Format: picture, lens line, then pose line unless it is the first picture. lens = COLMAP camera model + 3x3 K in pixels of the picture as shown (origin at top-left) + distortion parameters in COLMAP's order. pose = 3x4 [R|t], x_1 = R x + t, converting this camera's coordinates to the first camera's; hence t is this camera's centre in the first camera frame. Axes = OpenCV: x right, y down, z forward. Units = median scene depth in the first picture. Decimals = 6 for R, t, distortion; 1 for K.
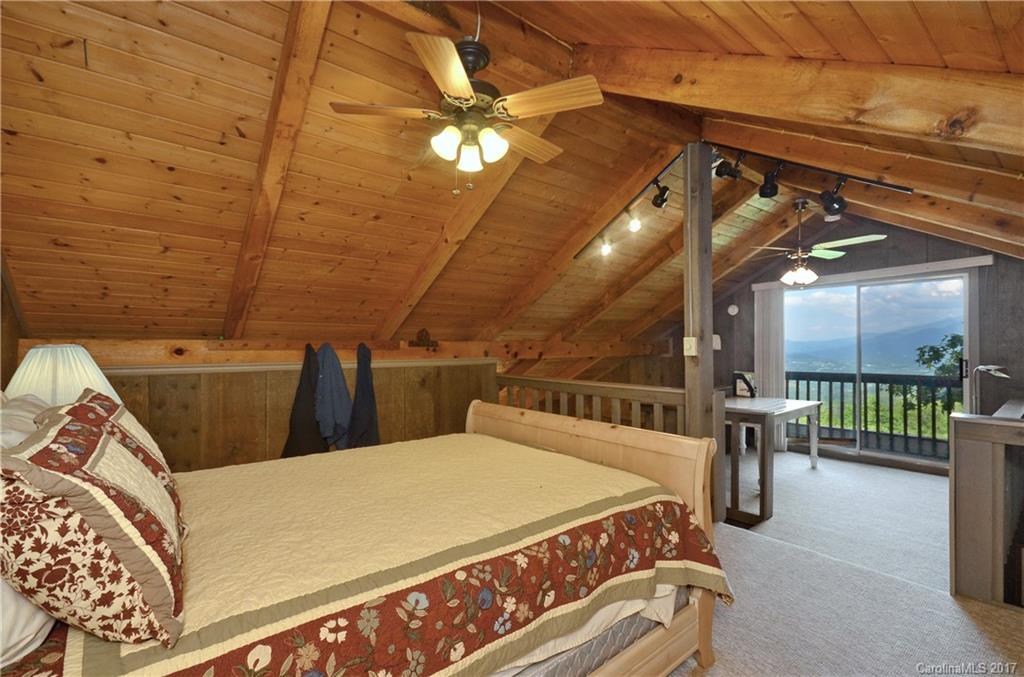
lens RADIAL K [[450.9, 0, 512.7], [0, 450.9, 341.1], [0, 0, 1]] dist [0.002233, 0.000085]
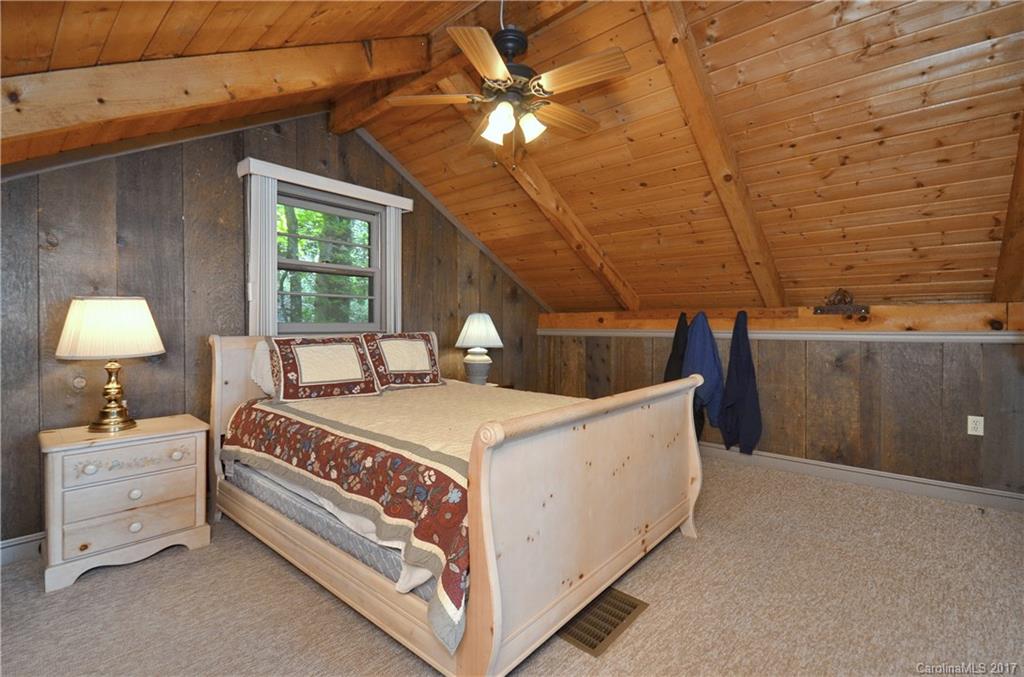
lens RADIAL K [[450.9, 0, 512.9], [0, 450.9, 331.0], [0, 0, 1]] dist [0.002233, 0.000085]
pose [[0.173241, 0.009254, -0.984836, 0.530013], [0.008266, 0.999907, 0.010850, 0.034273], [0.984845, -0.010021, 0.173149, 0.438267]]
